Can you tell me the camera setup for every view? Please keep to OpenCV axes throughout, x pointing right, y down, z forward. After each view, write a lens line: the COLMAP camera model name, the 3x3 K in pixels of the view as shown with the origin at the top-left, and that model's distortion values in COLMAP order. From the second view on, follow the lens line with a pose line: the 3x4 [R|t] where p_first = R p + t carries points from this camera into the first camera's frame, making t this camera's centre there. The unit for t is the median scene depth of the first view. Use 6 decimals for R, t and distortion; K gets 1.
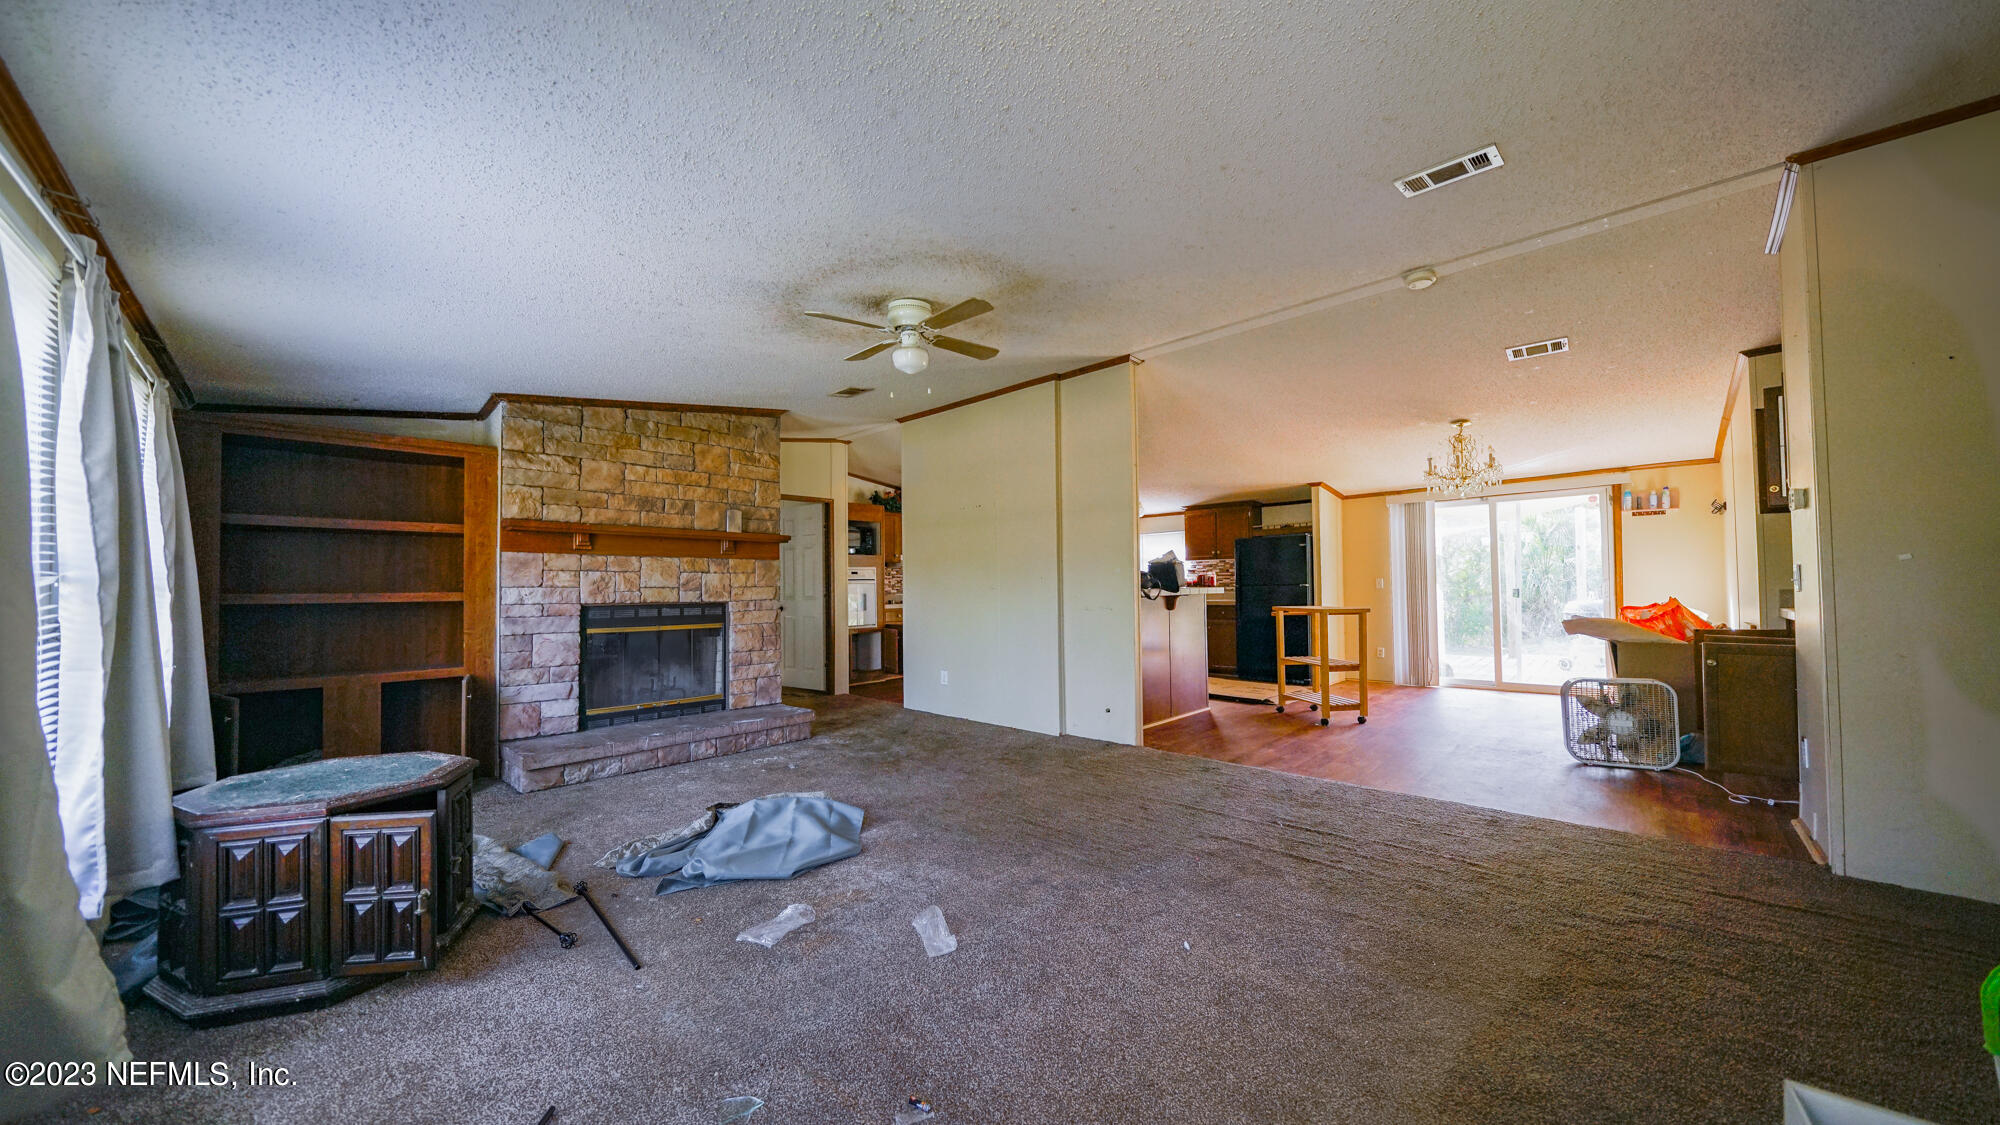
lens RADIAL K [[683.0, 0, 997.4], [0, 683.0, 574.8], [0, 0, 1]] dist [-0.000624, -0.000054]
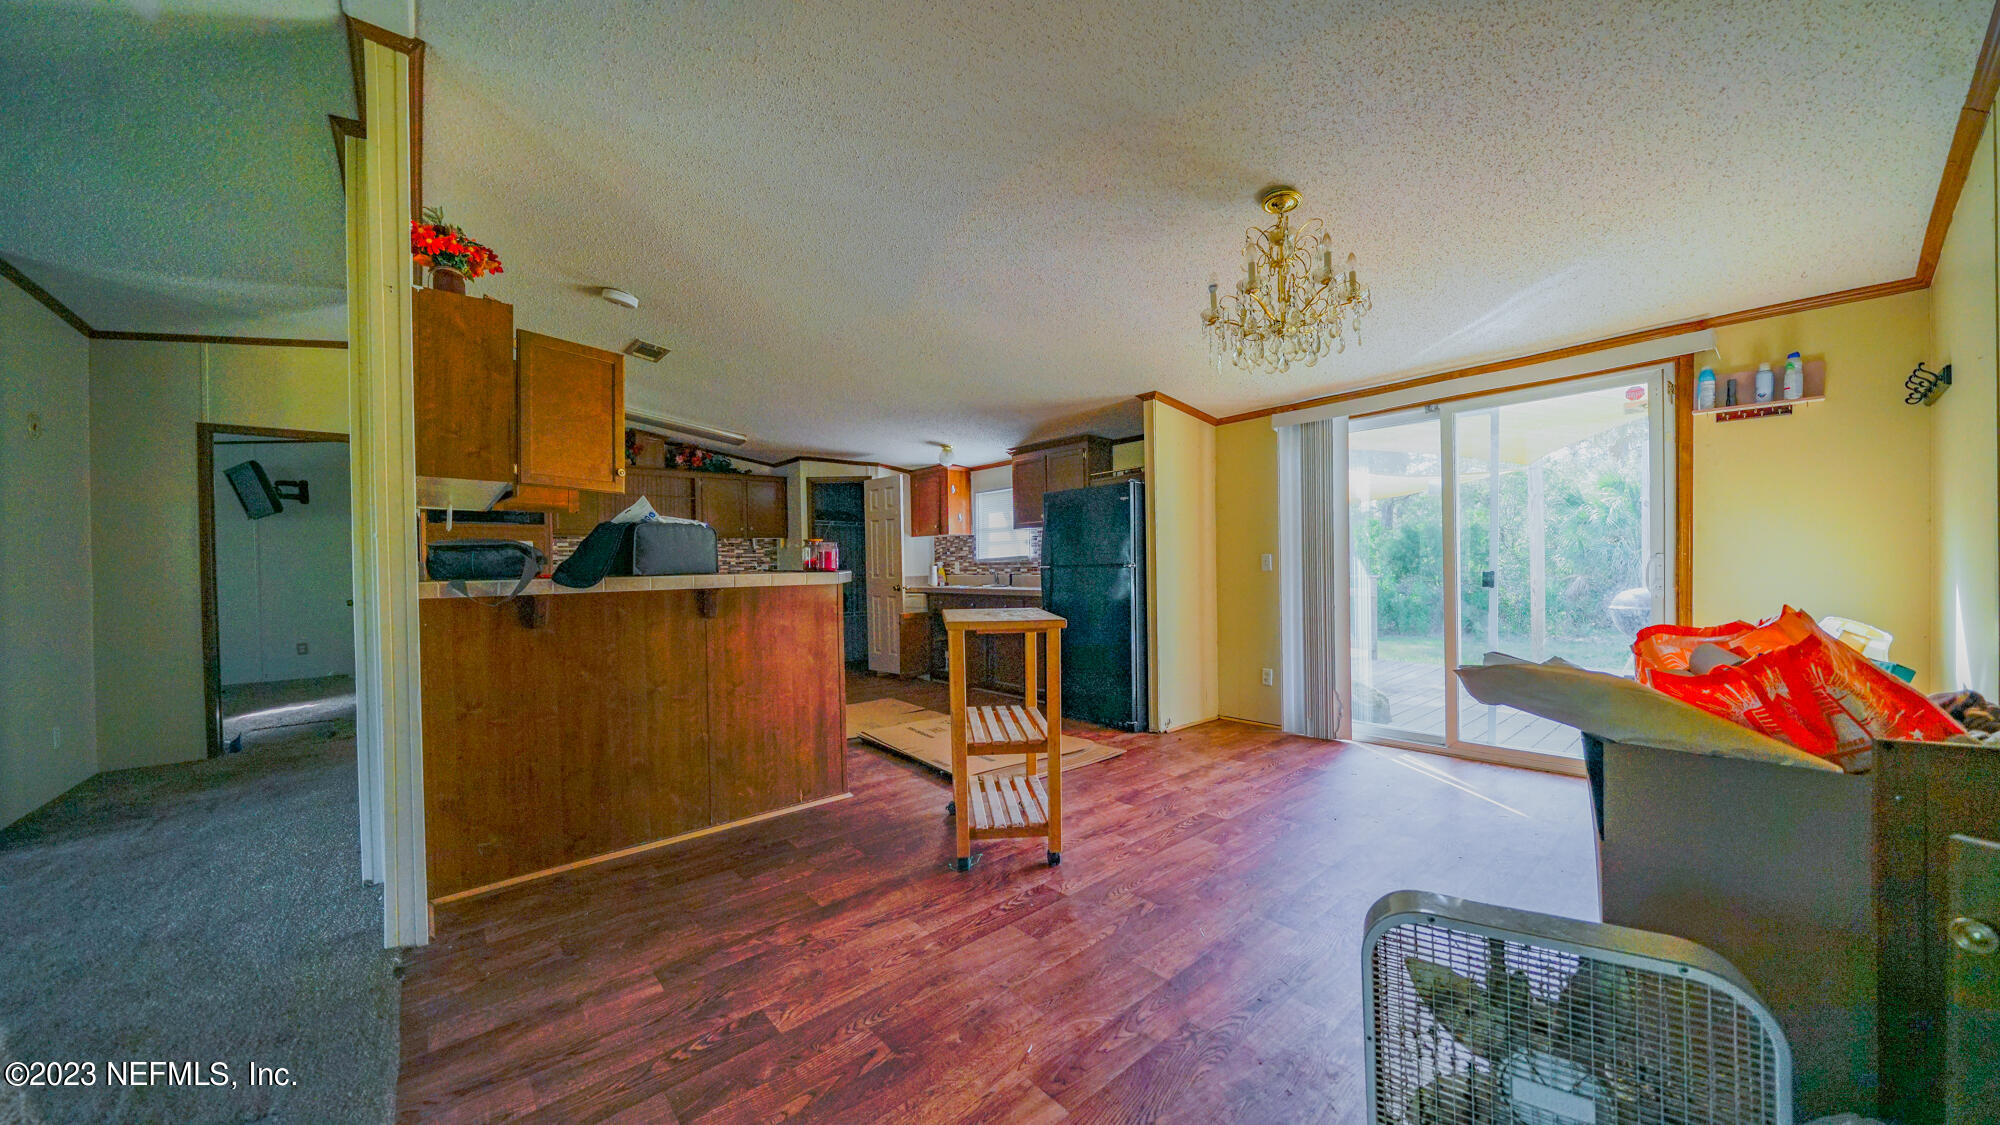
lens RADIAL K [[683.0, 0, 998.9], [0, 683.0, 571.9], [0, 0, 1]] dist [-0.000624, -0.000054]
pose [[0.995399, -0.002923, -0.095769, 0.611568], [0.005474, 0.999637, 0.026383, 0.005705], [0.095657, -0.026785, 0.995054, 0.608941]]
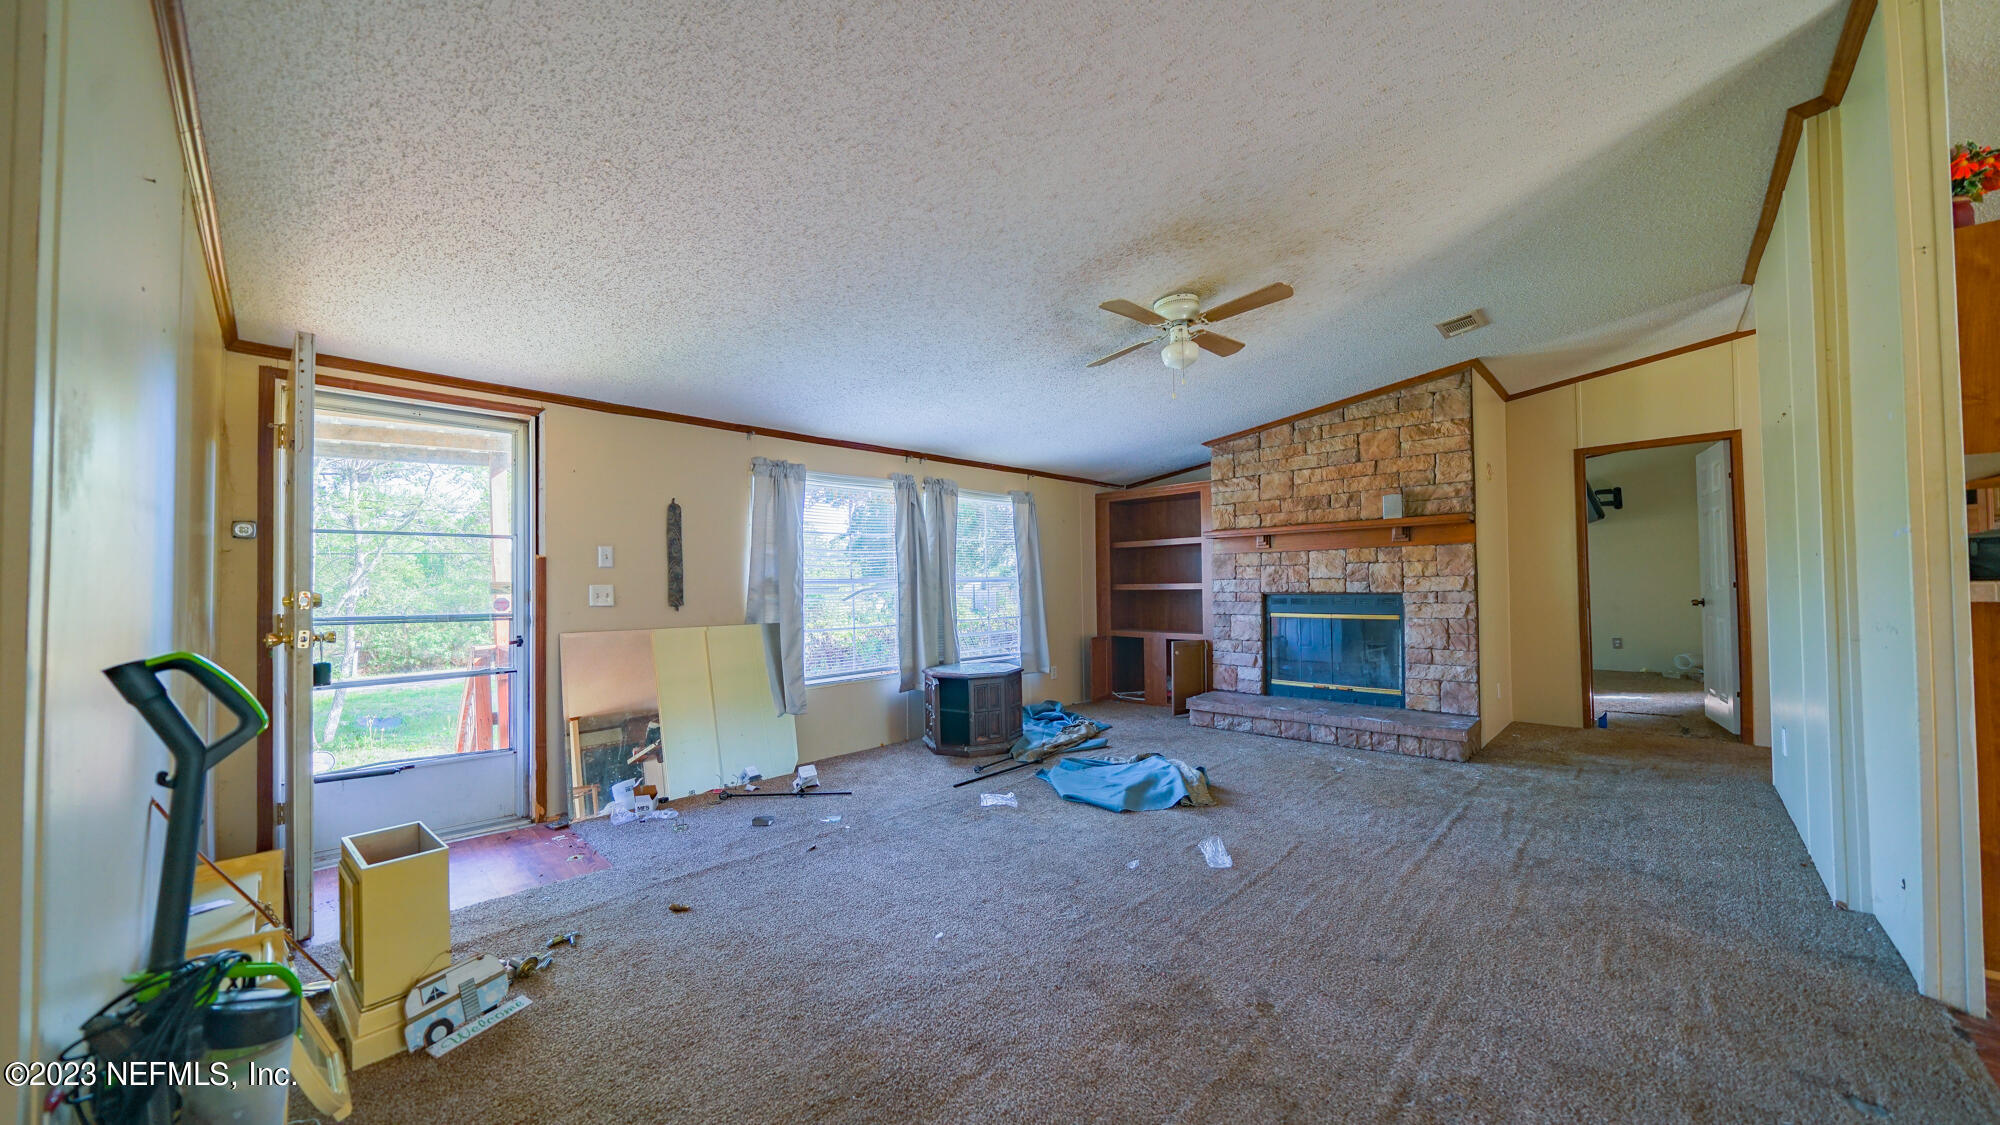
lens RADIAL K [[683.0, 0, 998.6], [0, 683.0, 575.3], [0, 0, 1]] dist [-0.000624, -0.000054]
pose [[-0.012243, -0.005701, -0.999909, 0.572314], [0.035730, 0.999343, -0.006135, 0.001818], [0.999286, -0.035802, -0.012032, 0.486148]]
